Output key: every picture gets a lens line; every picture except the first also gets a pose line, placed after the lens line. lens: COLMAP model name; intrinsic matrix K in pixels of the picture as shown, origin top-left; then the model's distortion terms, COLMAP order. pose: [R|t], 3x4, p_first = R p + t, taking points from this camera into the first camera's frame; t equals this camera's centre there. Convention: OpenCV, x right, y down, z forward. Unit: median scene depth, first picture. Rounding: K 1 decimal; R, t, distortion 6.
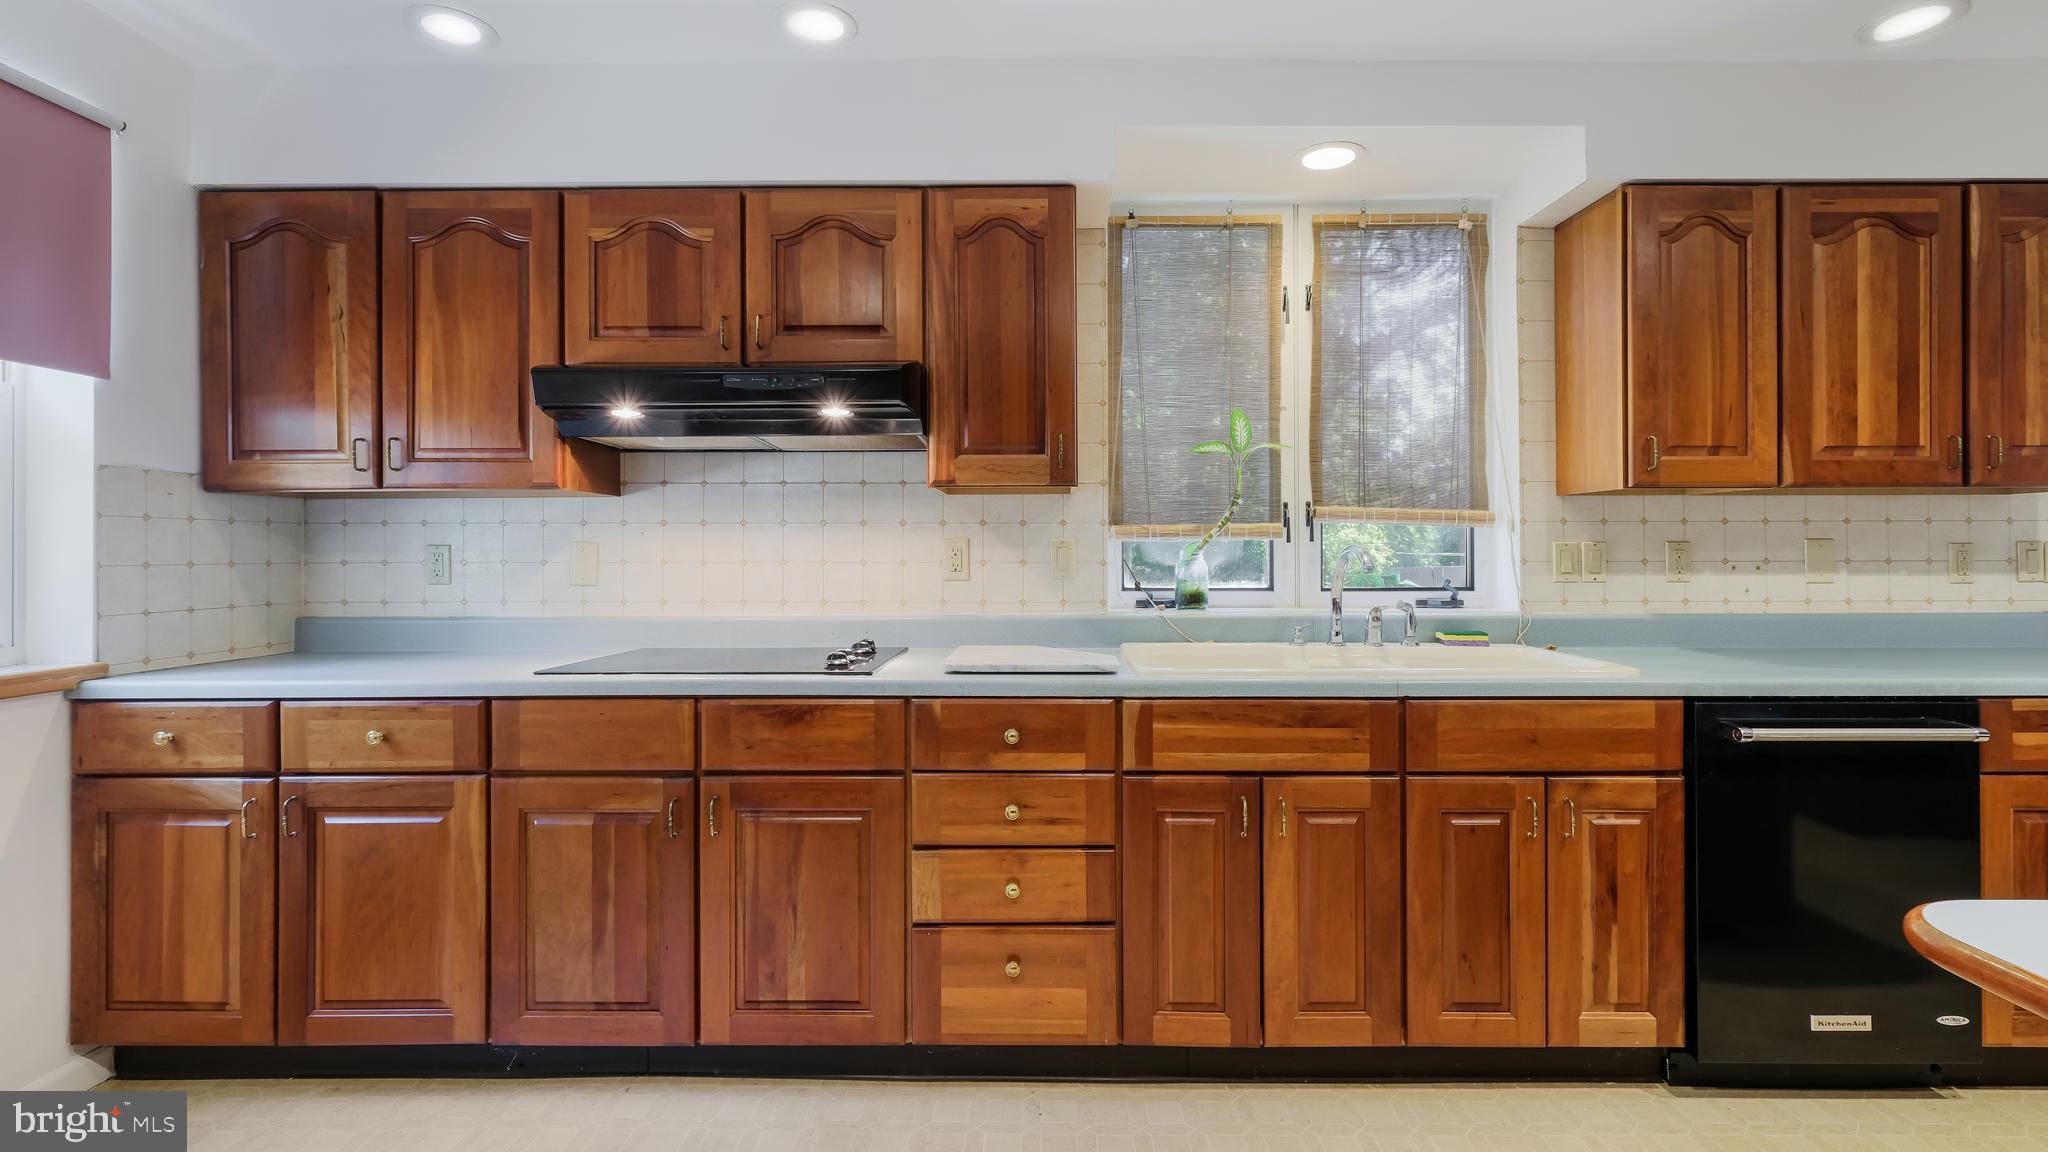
lens RADIAL K [[892.1, 0, 1032.7], [0, 892.1, 554.6], [0, 0, 1]] dist [0.002427, 0.001112]
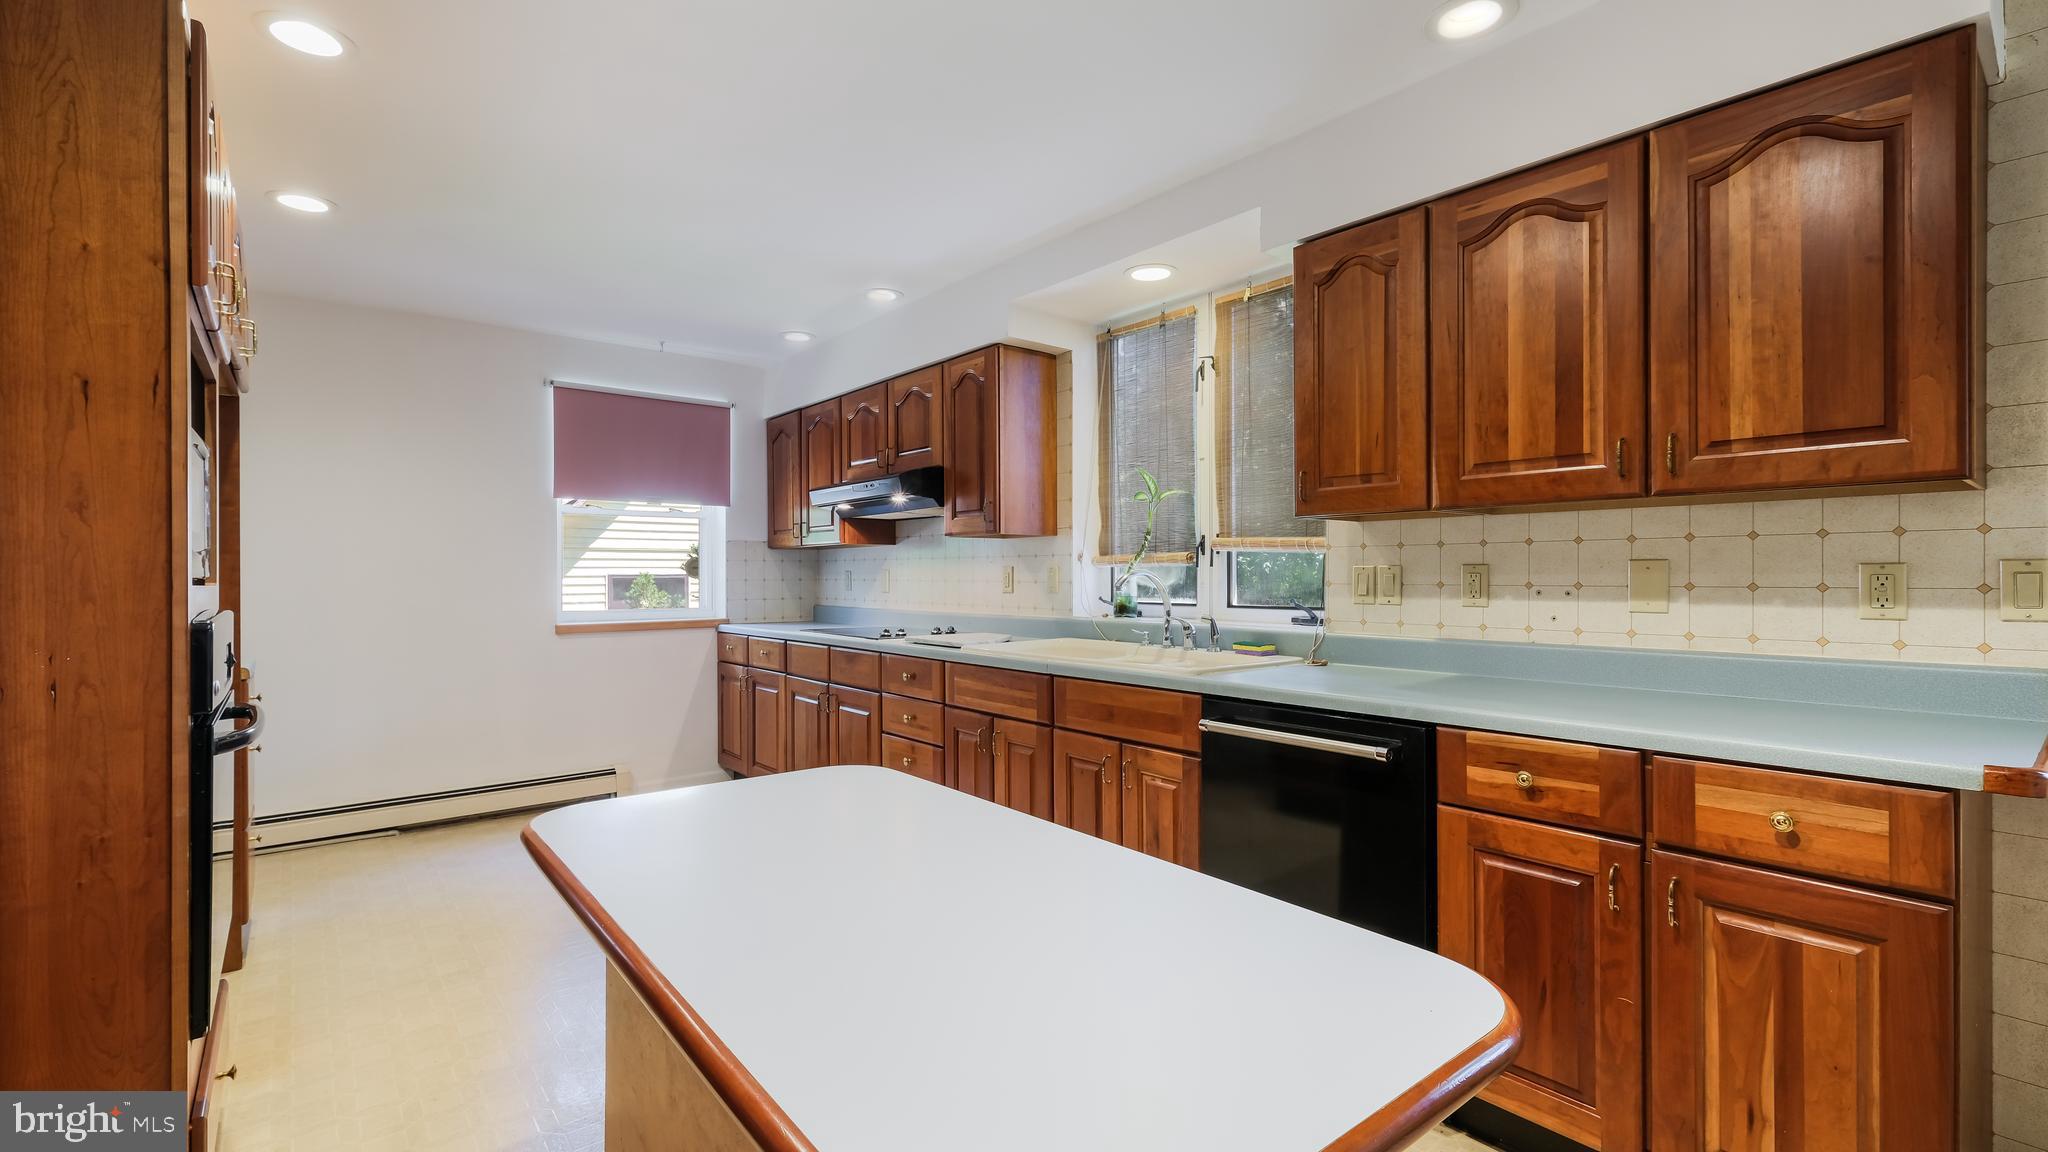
lens RADIAL K [[892.1, 0, 1008.9], [0, 892.1, 576.9], [0, 0, 1]] dist [0.002427, 0.001112]
pose [[0.630113, 0.002510, -0.776499, 1.294098], [-0.001391, 0.999997, 0.002104, -0.002658], [0.776502, -0.000245, 0.630114, 0.018368]]
